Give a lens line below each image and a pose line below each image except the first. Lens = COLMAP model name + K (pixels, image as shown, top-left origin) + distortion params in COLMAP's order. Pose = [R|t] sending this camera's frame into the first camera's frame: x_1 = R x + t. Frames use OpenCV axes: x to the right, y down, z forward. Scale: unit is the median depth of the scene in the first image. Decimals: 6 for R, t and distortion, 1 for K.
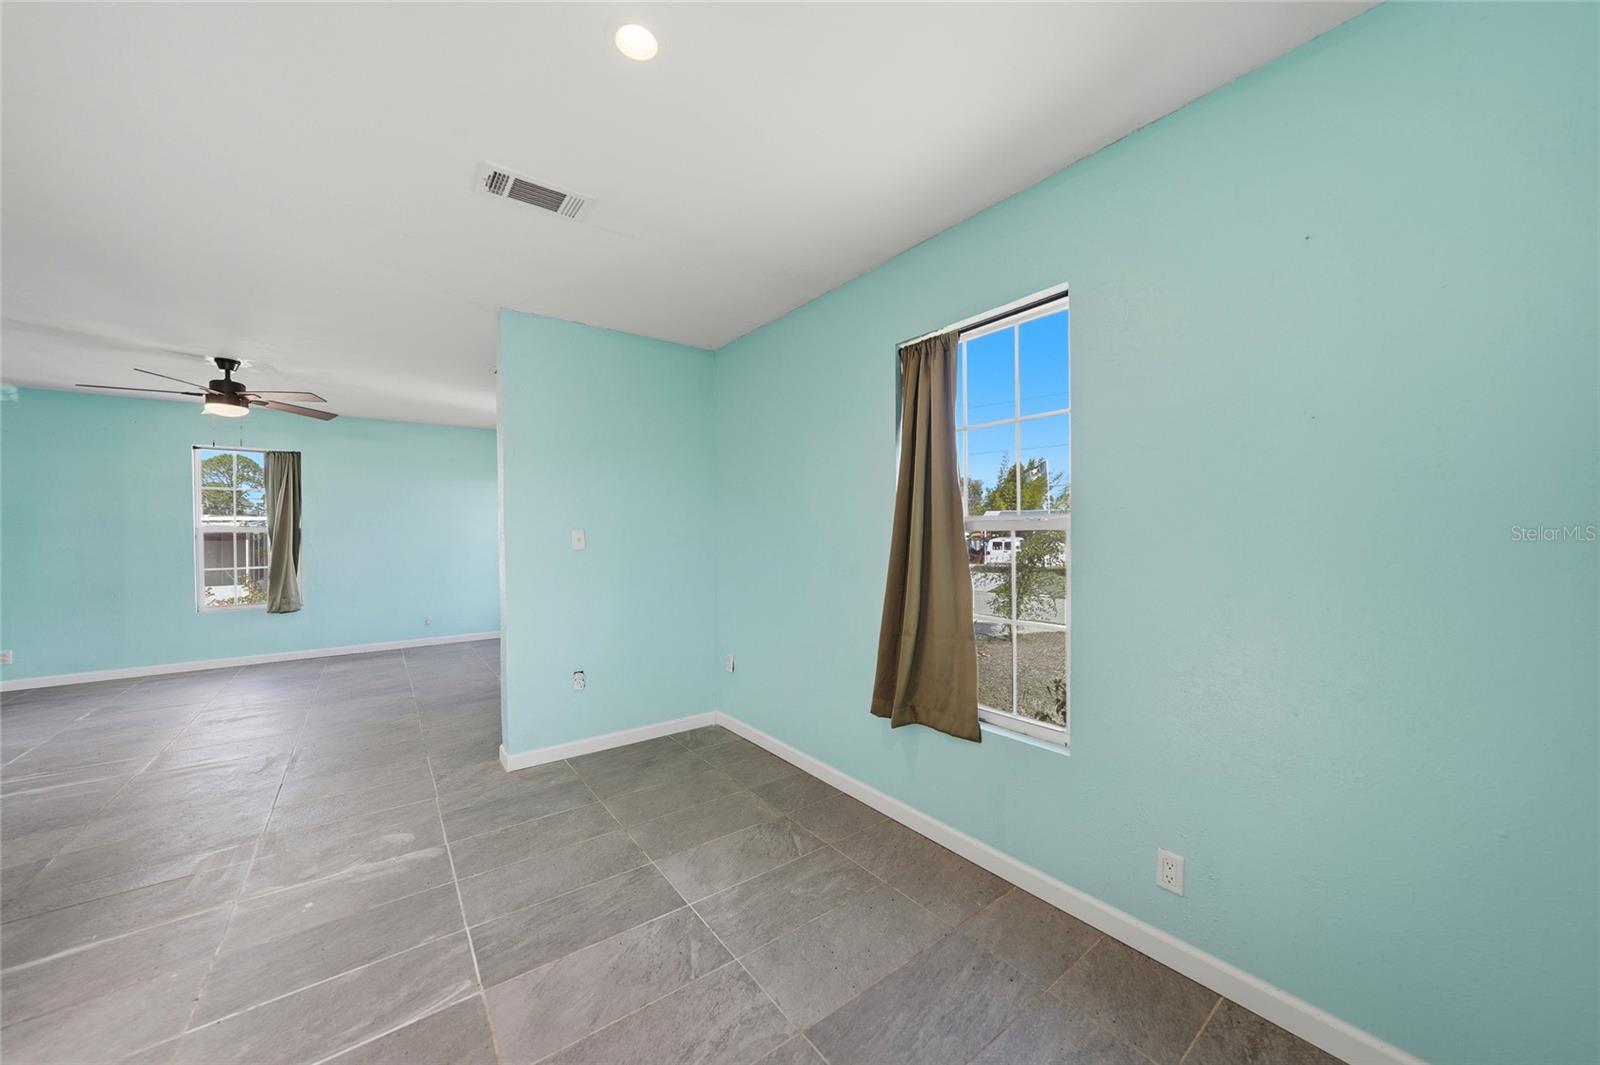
lens RADIAL K [[560.3, 0, 797.6], [0, 560.3, 535.6], [0, 0, 1]] dist [-0.020006, 0.002839]
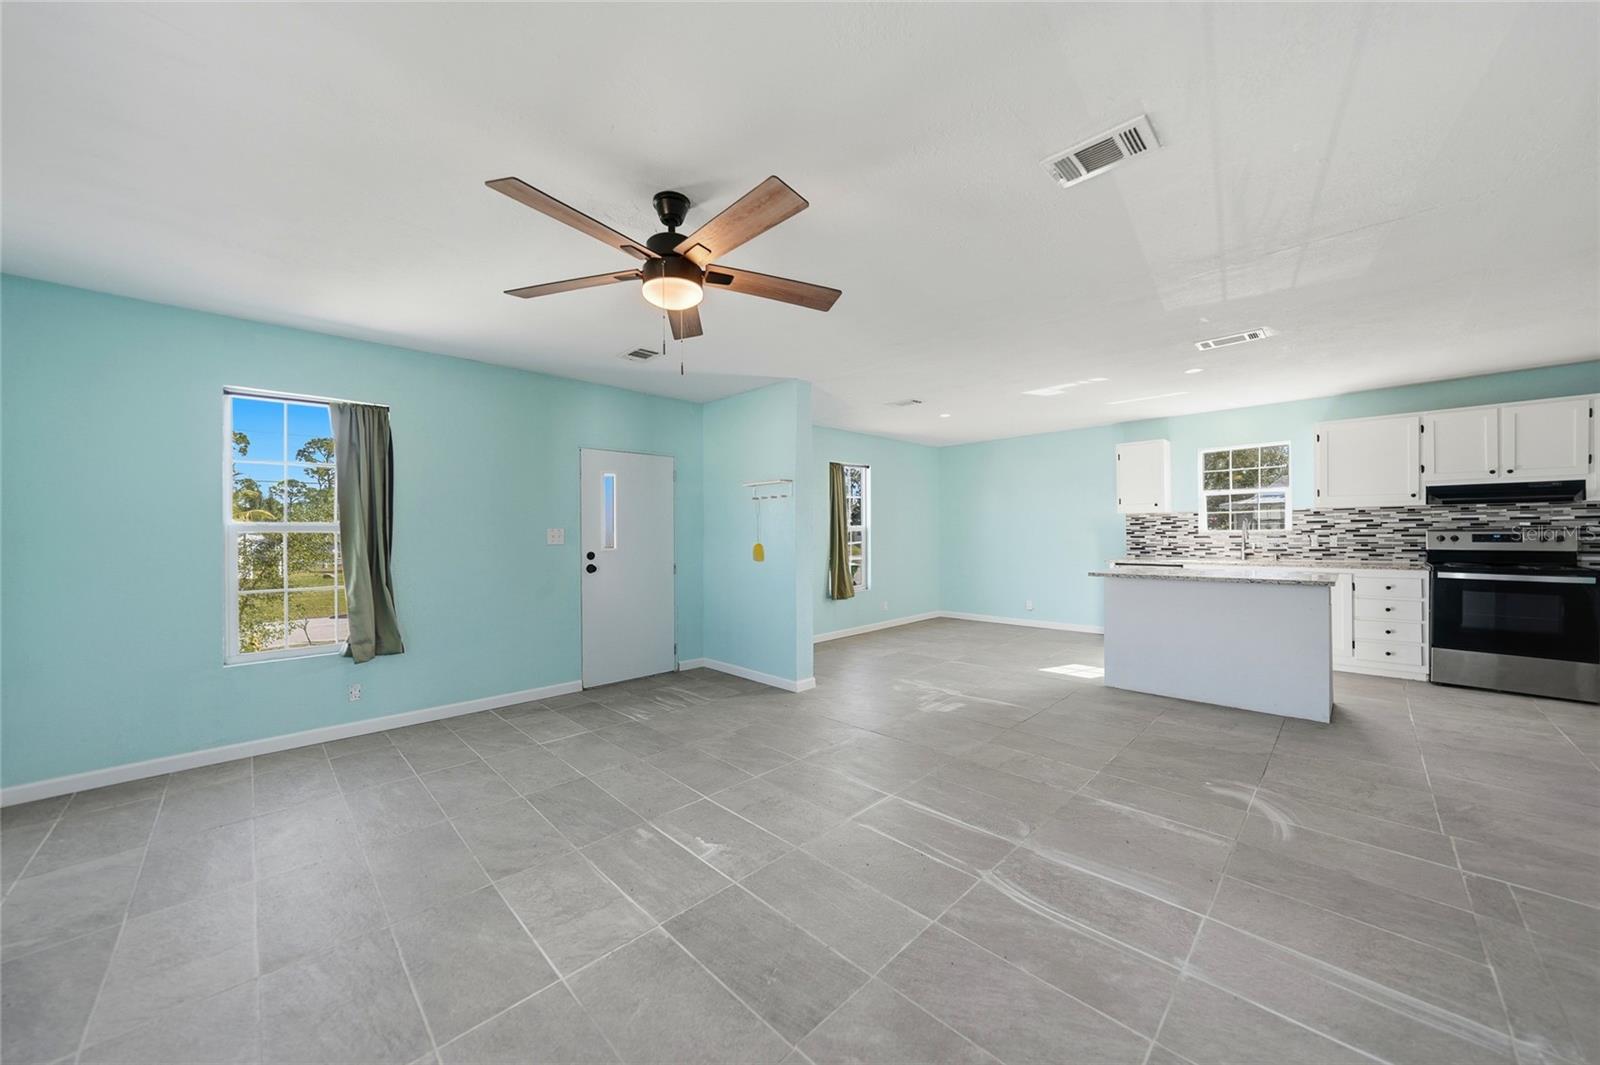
lens RADIAL K [[560.3, 0, 795.1], [0, 560.3, 530.4], [0, 0, 1]] dist [-0.020006, 0.002839]
pose [[-0.132232, 0.005615, 0.991203, -2.102446], [0.013657, 0.999899, -0.003842, 0.003250], [-0.991125, 0.013029, -0.132296, 1.294005]]
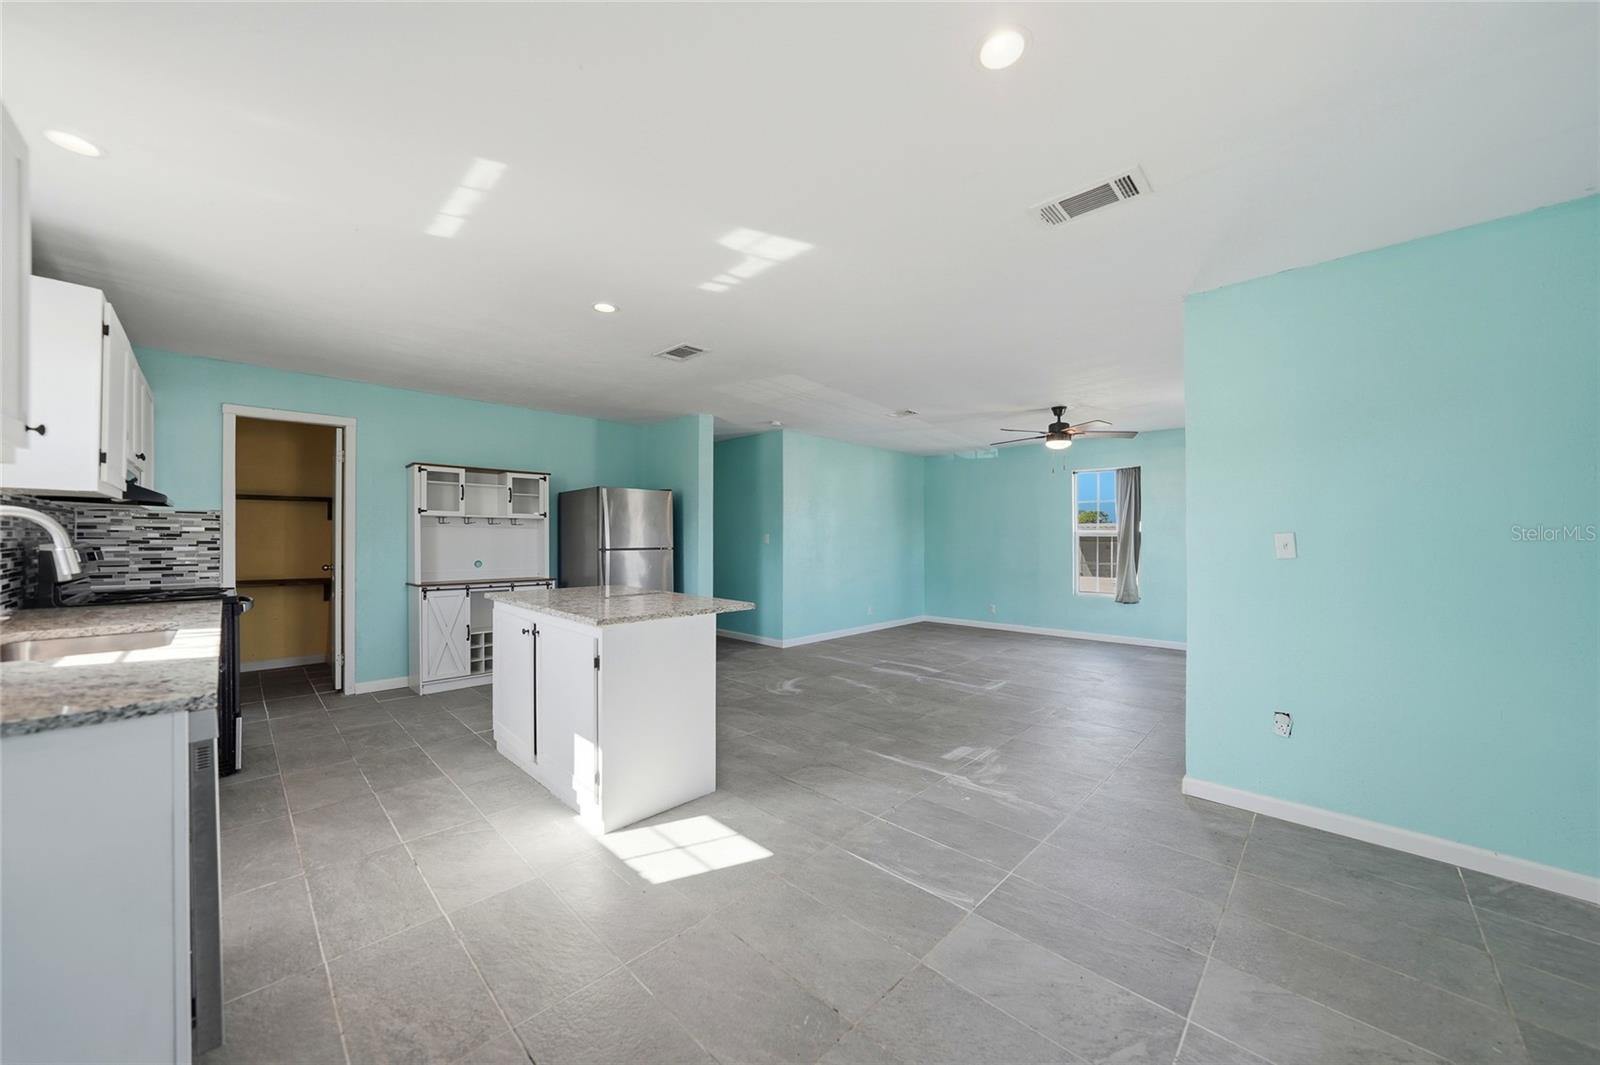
lens RADIAL K [[560.3, 0, 795.4], [0, 560.3, 540.1], [0, 0, 1]] dist [-0.020006, 0.002839]
pose [[0.155871, 0.010018, -0.987727, 0.298923], [-0.008763, 0.999923, 0.008758, -0.001990], [0.987739, 0.007290, 0.155947, 0.217555]]
